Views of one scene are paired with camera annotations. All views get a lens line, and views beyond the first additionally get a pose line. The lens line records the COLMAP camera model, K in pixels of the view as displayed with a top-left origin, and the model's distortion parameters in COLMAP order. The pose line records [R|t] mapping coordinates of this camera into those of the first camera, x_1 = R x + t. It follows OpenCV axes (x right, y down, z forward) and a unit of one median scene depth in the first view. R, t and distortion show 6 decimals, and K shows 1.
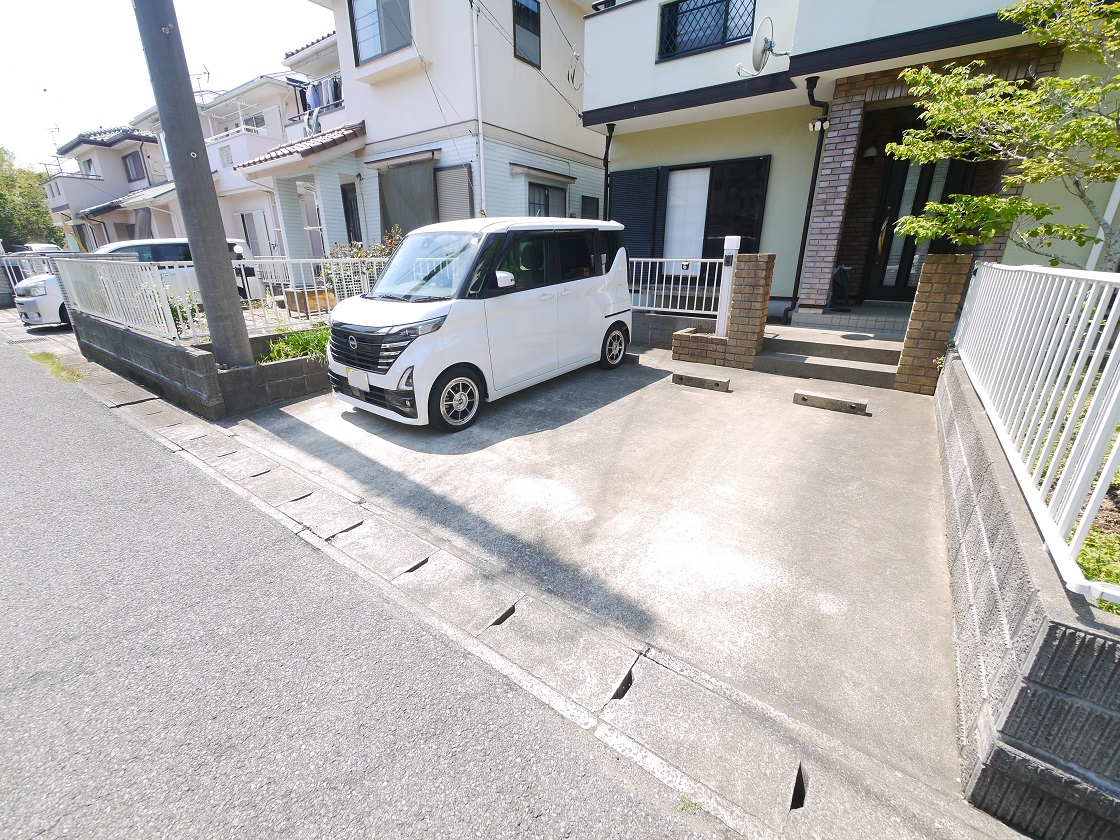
lens RADIAL K [[462.5, 0, 558.1], [0, 462.5, 420.1], [0, 0, 1]] dist [-0.007445, 0.000662]
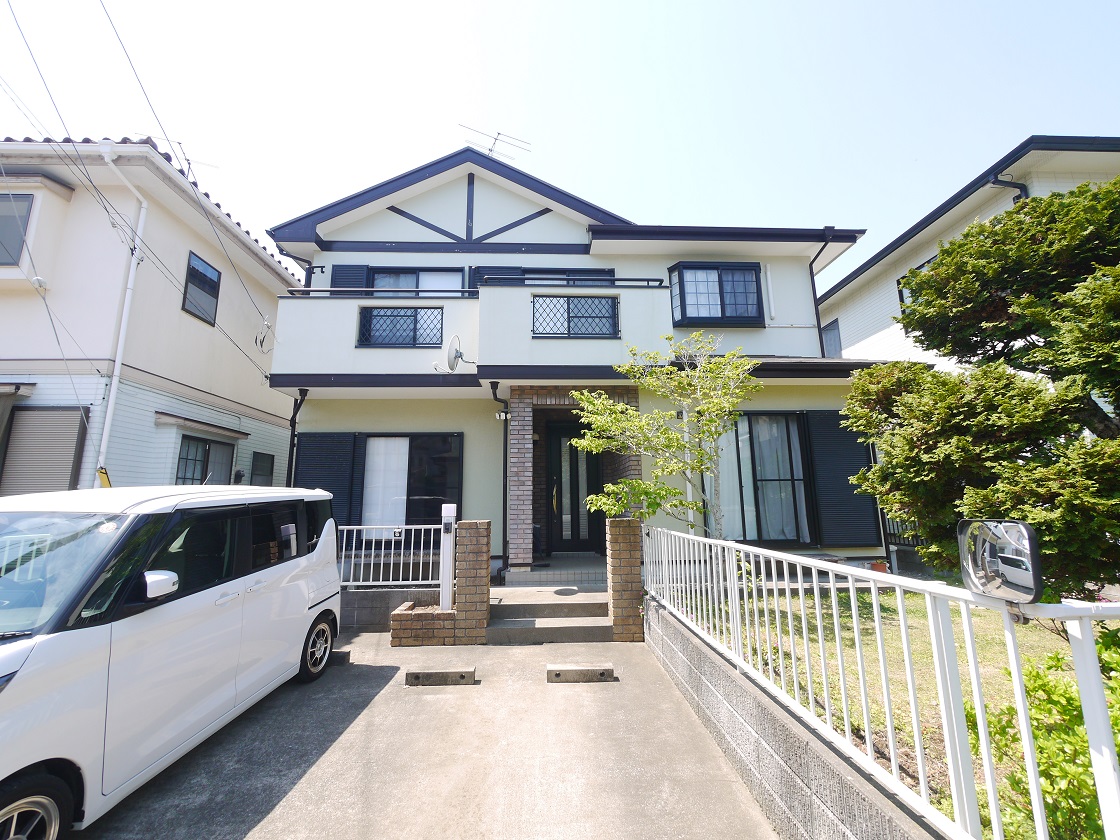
lens RADIAL K [[462.5, 0, 558.1], [0, 462.5, 420.1], [0, 0, 1]] dist [-0.007445, 0.000662]
pose [[0.784546, 0.100228, 0.611916, -0.067786], [0.219549, 0.878019, -0.425301, -0.079098], [-0.579901, 0.468014, 0.666842, 0.107126]]
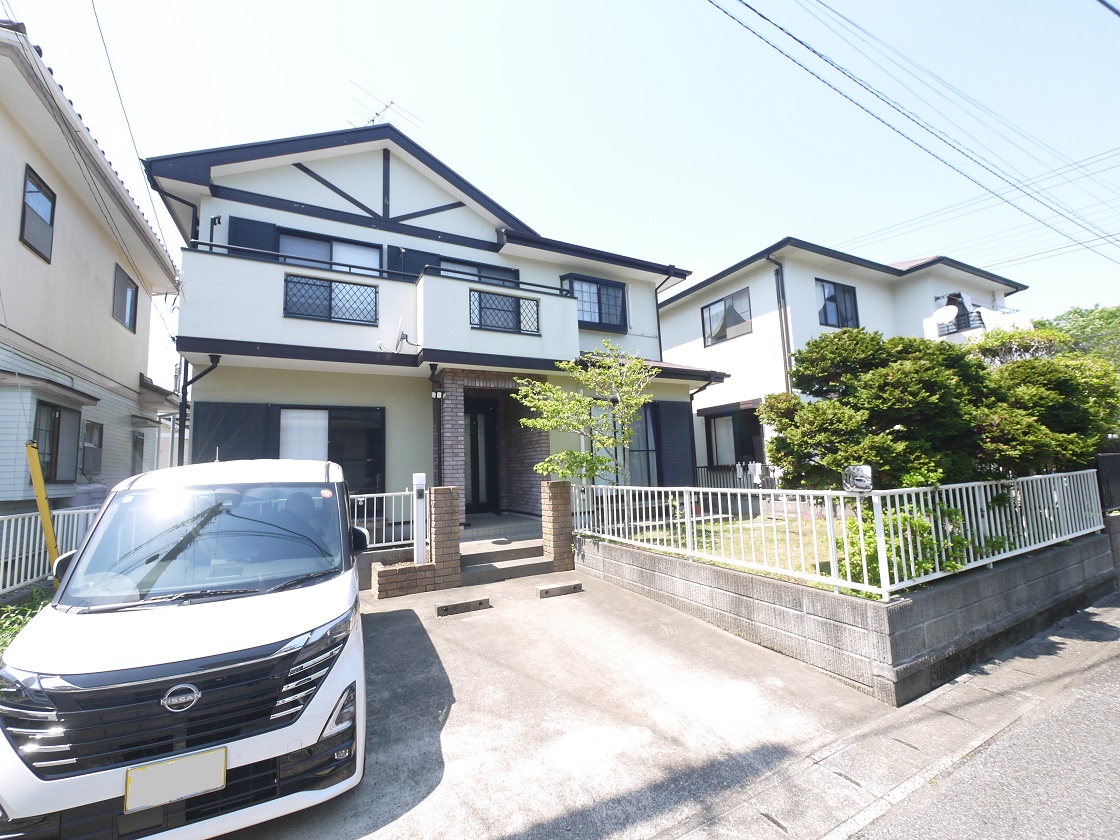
lens RADIAL K [[462.5, 0, 558.1], [0, 462.5, 420.1], [0, 0, 1]] dist [-0.007445, 0.000662]
pose [[0.438209, 0.076004, 0.895654, -0.500627], [0.337420, 0.909643, -0.242277, -0.124918], [-0.833139, 0.408379, 0.372968, 0.232294]]
